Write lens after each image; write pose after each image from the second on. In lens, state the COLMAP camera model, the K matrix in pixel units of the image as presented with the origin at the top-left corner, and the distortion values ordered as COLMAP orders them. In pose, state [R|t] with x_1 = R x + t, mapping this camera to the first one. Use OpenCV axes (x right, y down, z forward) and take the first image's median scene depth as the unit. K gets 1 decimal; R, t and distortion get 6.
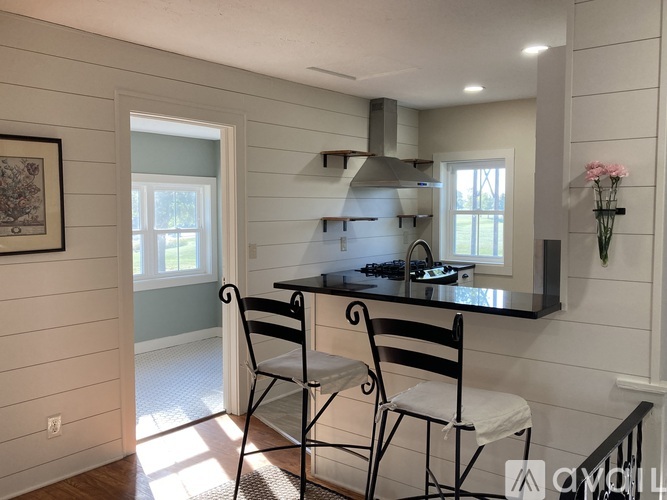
lens RADIAL K [[595.8, 0, 331.1], [0, 595.8, 245.1], [0, 0, 1]] dist [-0.001292, -0.002606]
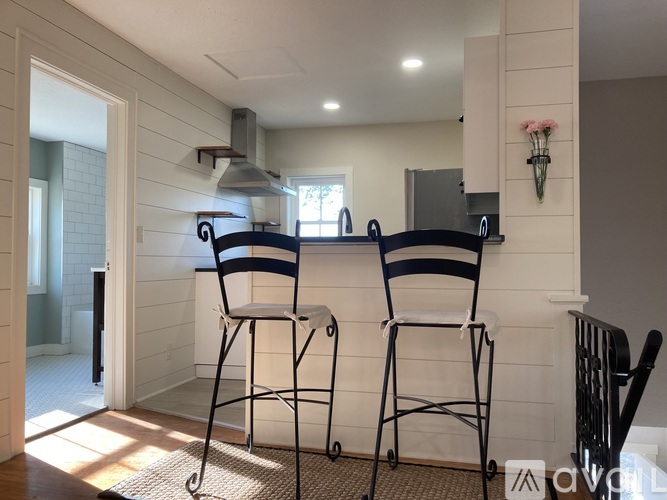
lens RADIAL K [[543.1, 0, 338.1], [0, 543.1, 256.6], [0, 0, 1]] dist [-0.007208, -0.013086]
pose [[0.906870, 0.010792, 0.421271, -0.198994], [0.021462, 0.997192, -0.071747, 0.108687], [-0.420863, 0.074107, 0.904092, 0.078562]]
